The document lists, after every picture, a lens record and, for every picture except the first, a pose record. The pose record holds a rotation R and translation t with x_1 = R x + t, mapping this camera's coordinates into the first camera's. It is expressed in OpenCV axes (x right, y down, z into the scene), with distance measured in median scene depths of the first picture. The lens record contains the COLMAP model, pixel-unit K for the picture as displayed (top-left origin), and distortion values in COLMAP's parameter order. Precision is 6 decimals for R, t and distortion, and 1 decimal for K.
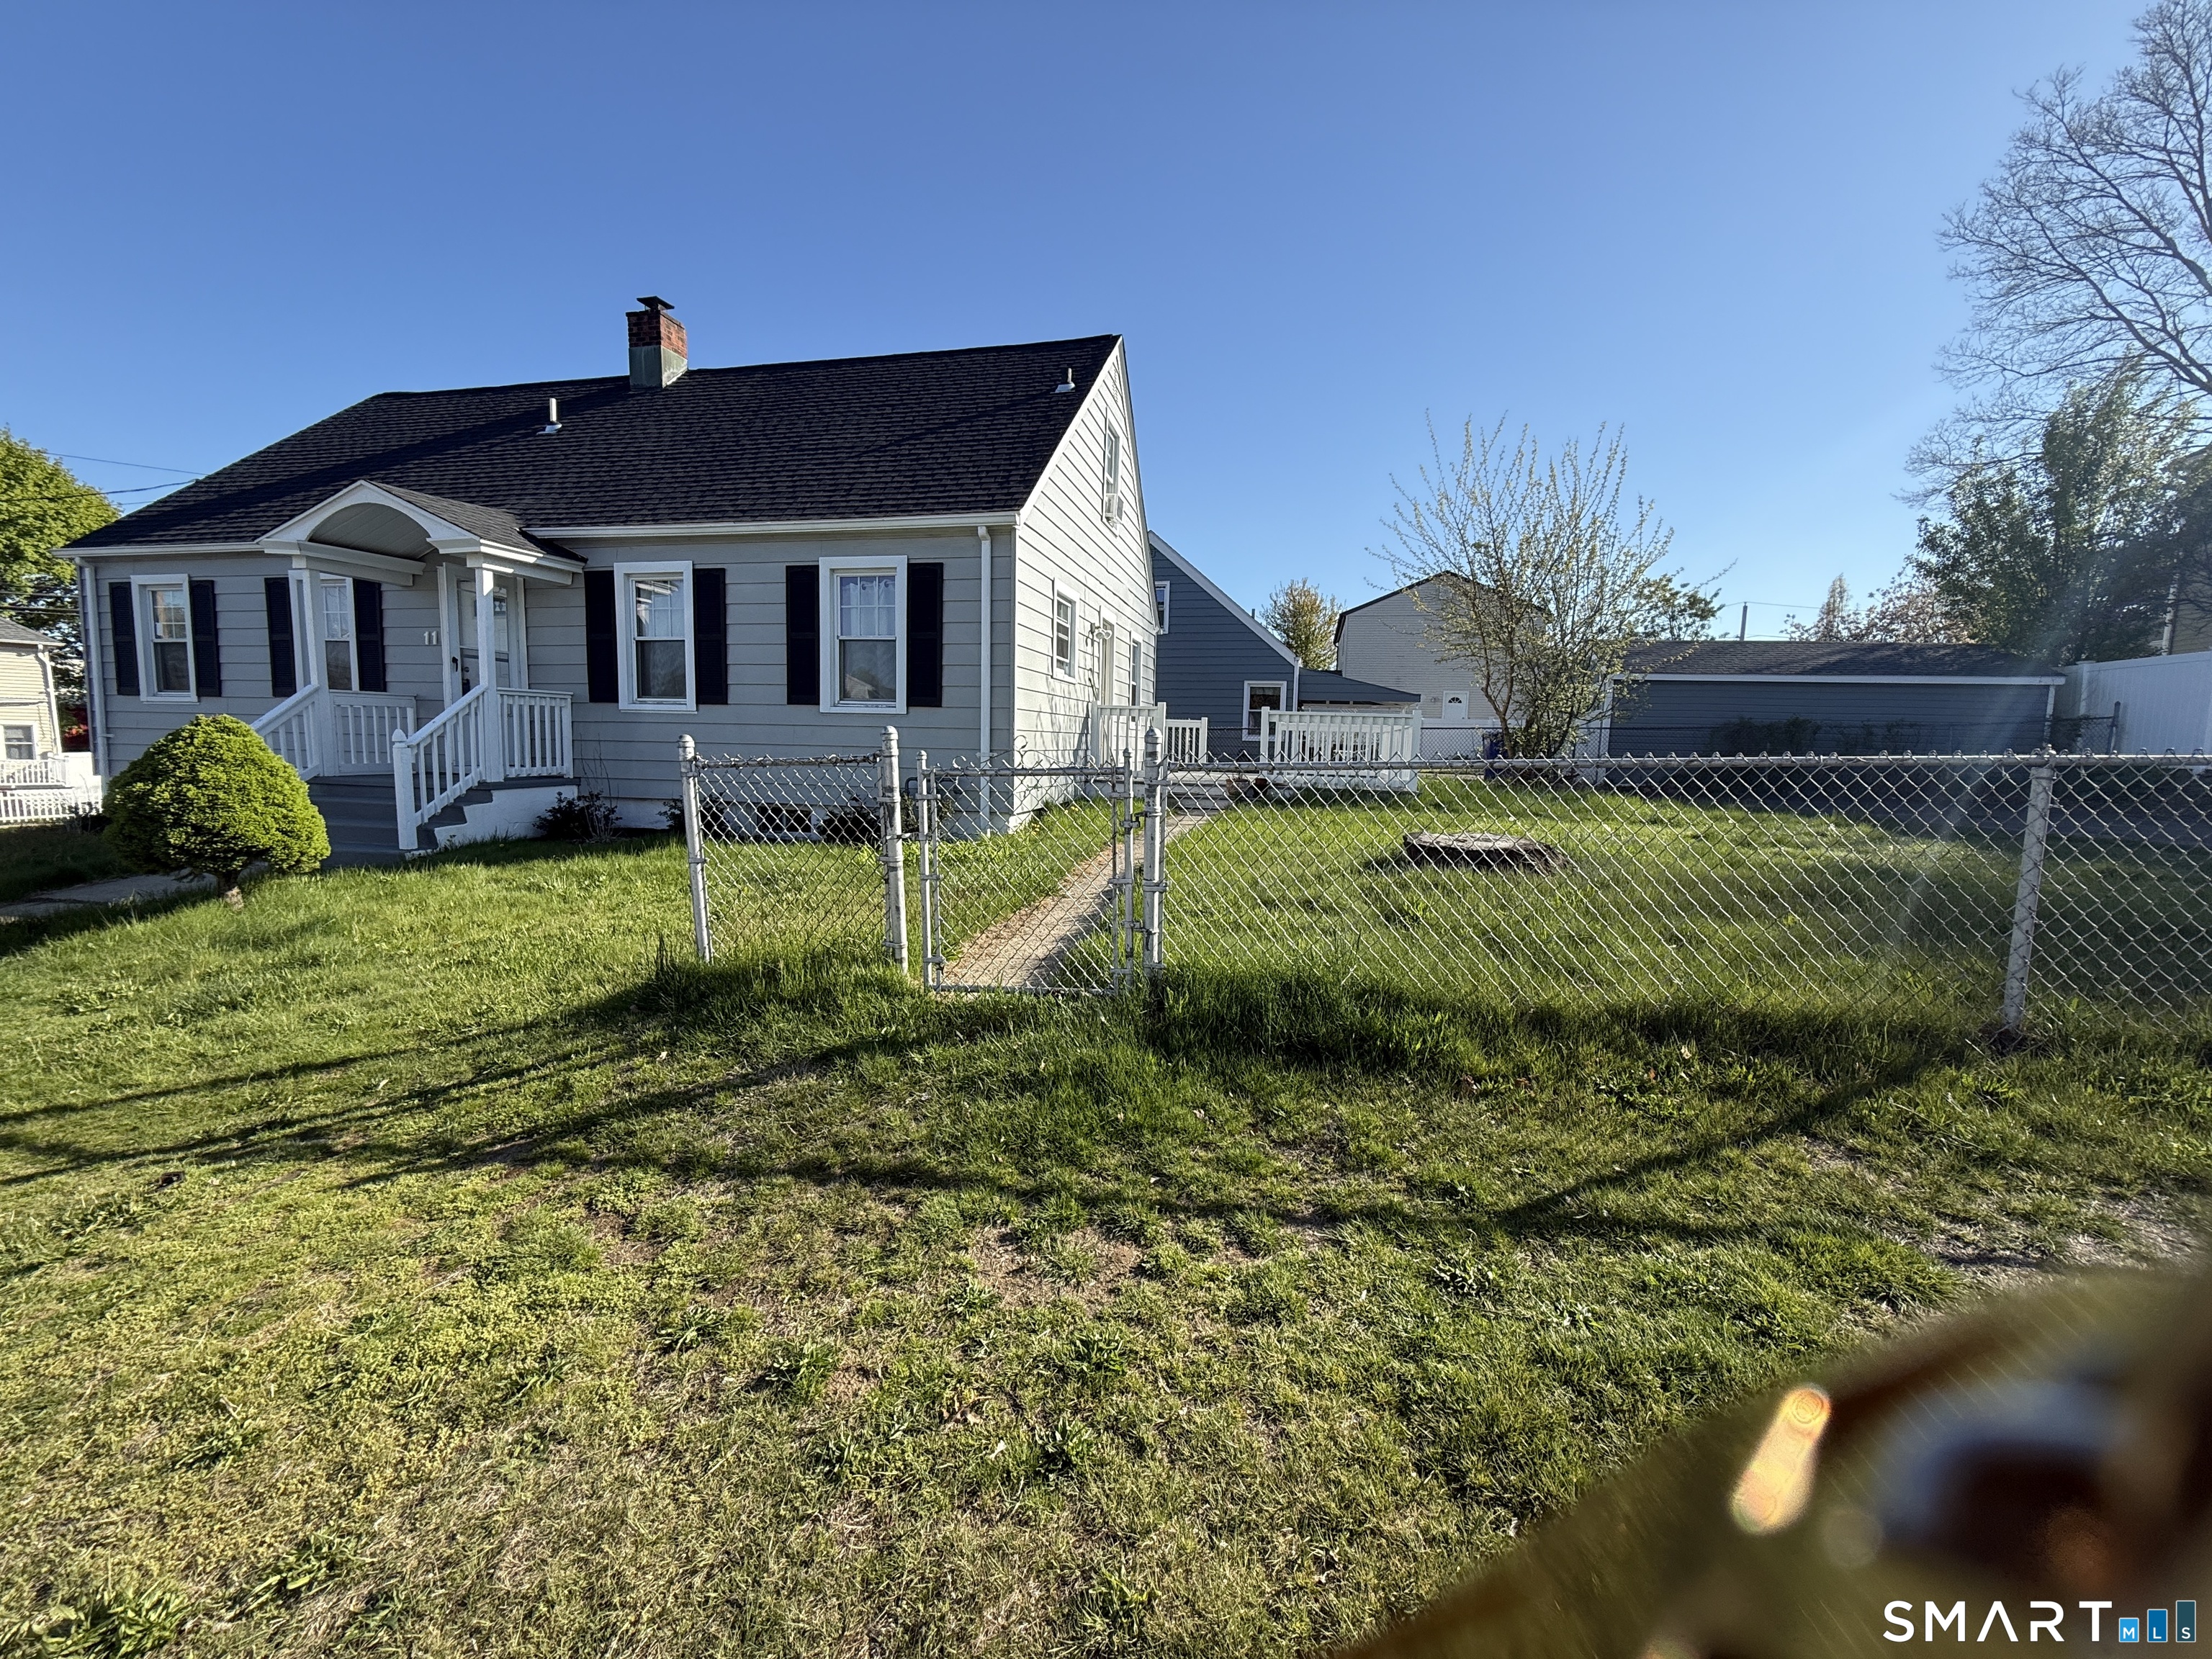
lens RADIAL K [[889.0, 0, 1113.0], [0, 889.0, 827.6], [0, 0, 1]] dist [0.000771, 0.000460]
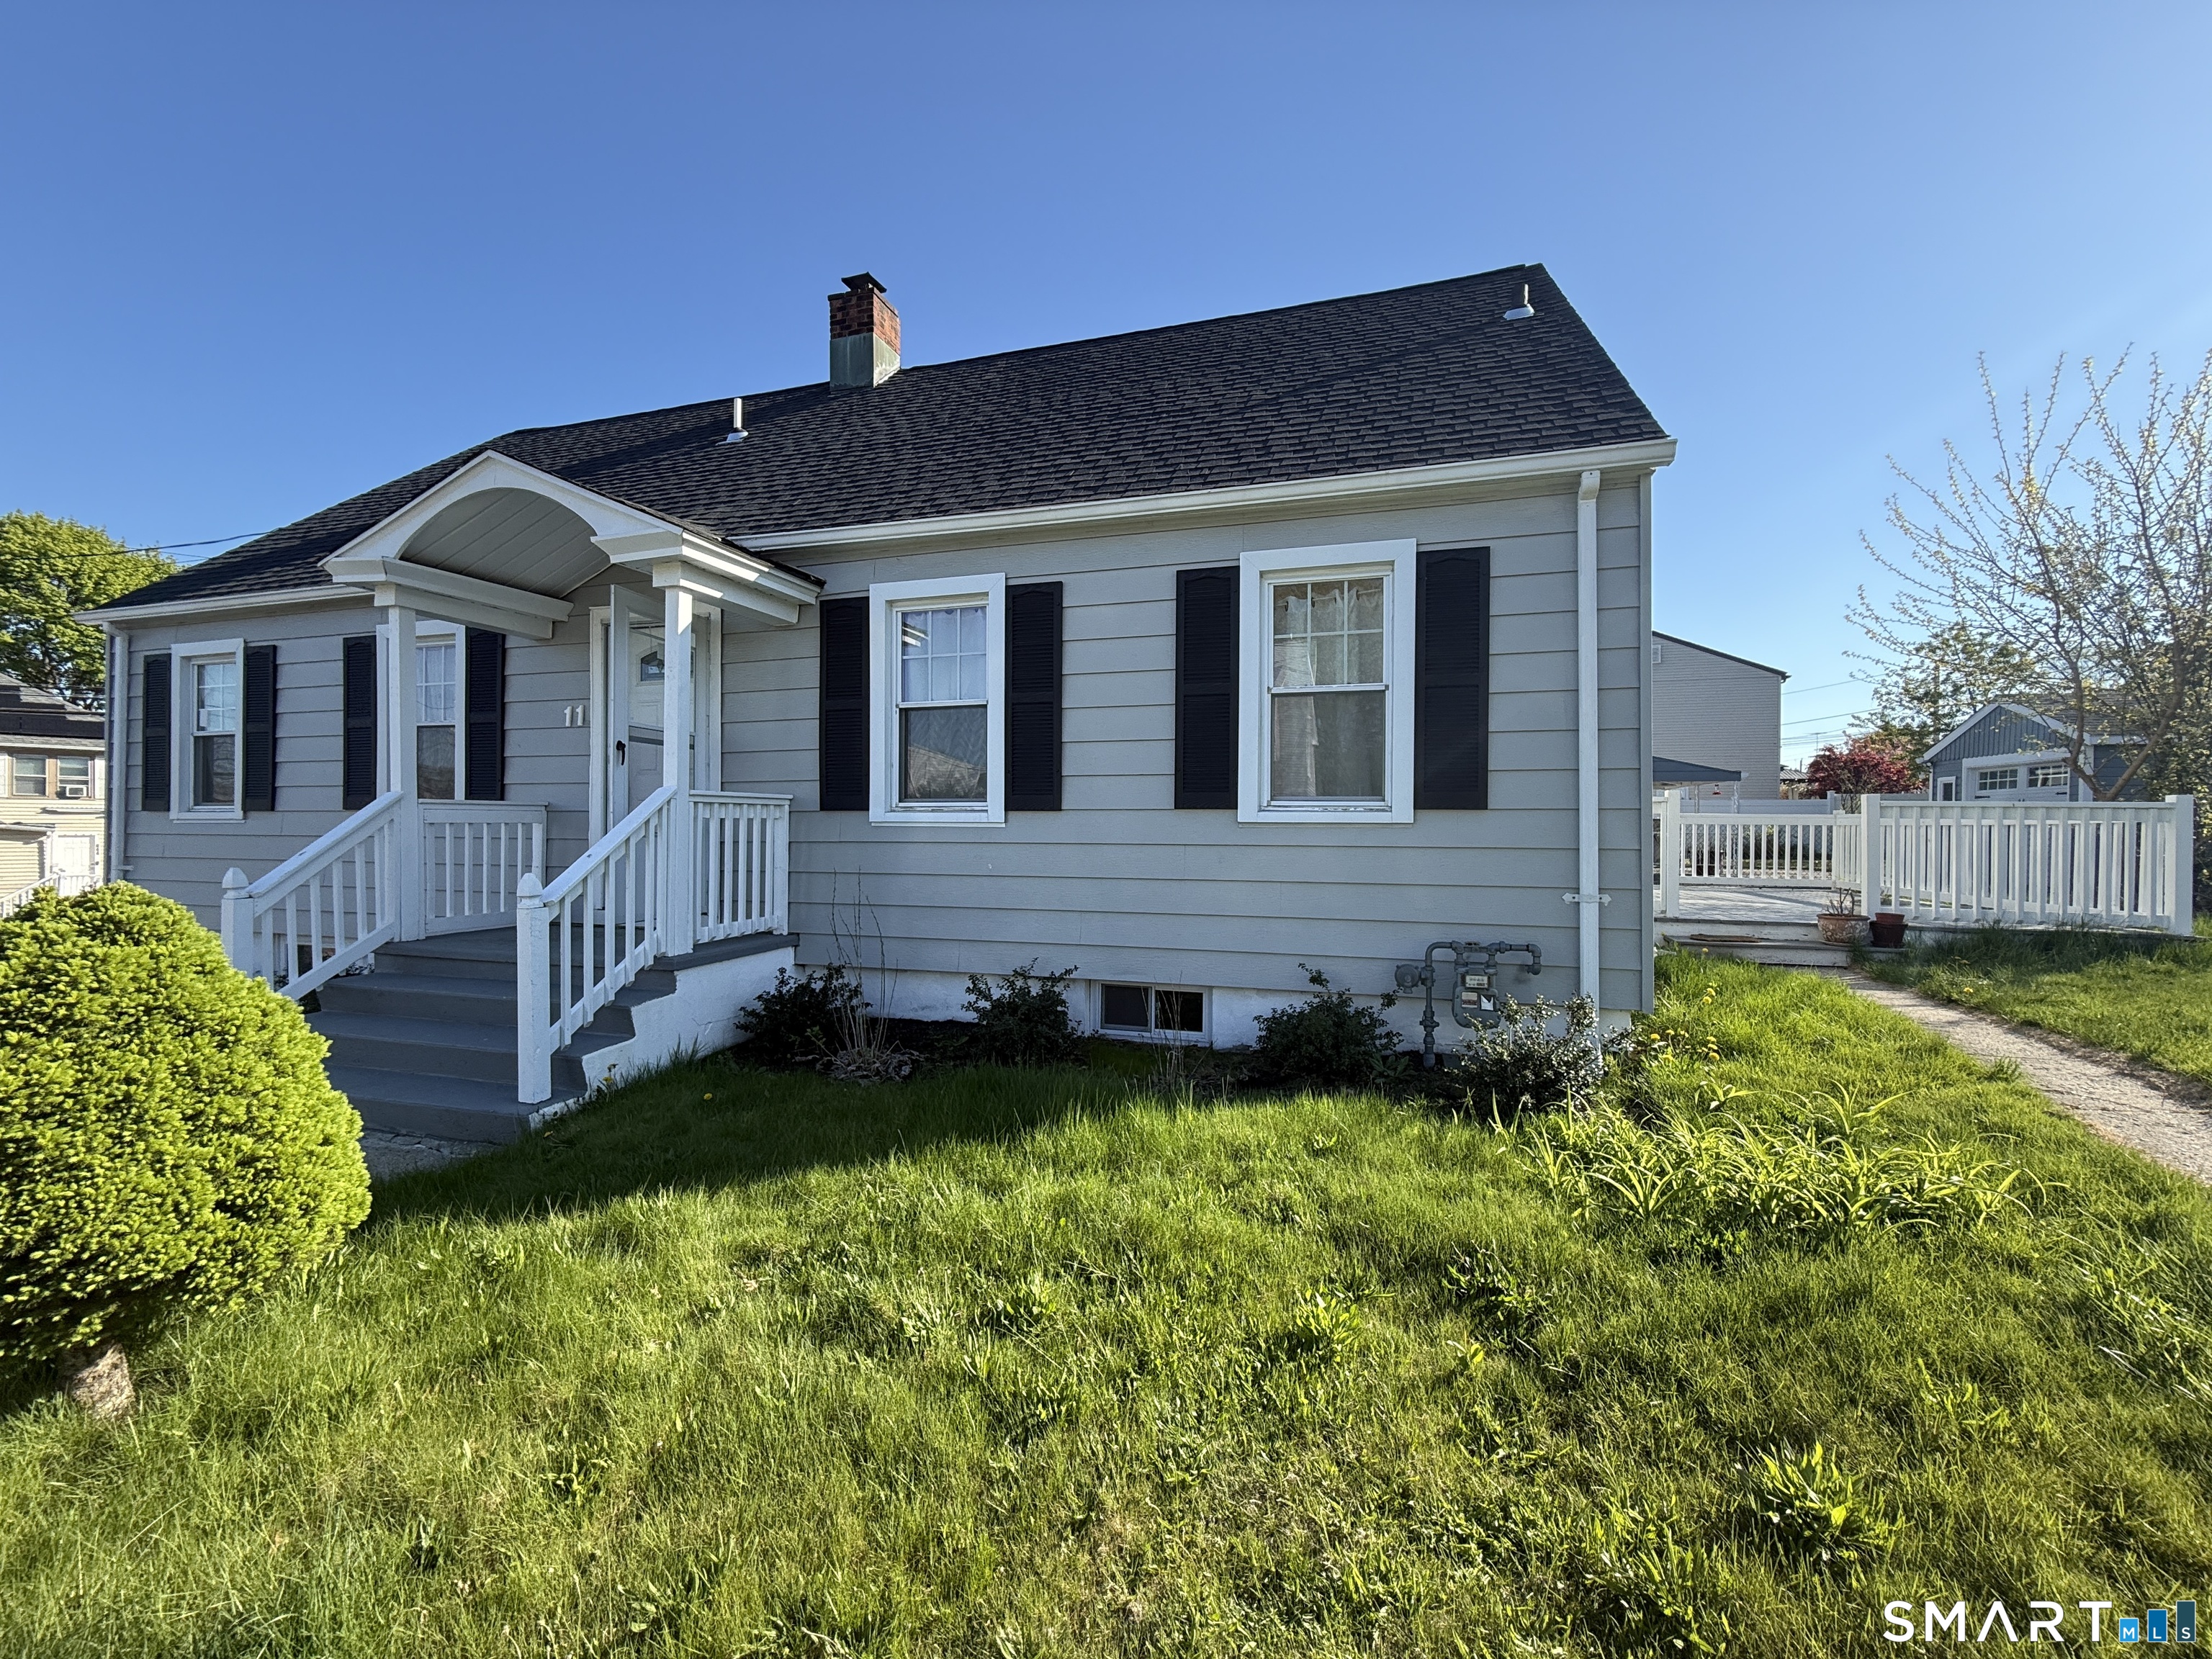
lens RADIAL K [[889.0, 0, 1115.1], [0, 889.0, 827.1], [0, 0, 1]] dist [0.000771, 0.000460]
pose [[0.997512, -0.018011, -0.068164, -0.355386], [0.011324, 0.995196, -0.097246, -0.069949], [0.069588, 0.096232, 0.992923, 0.420764]]
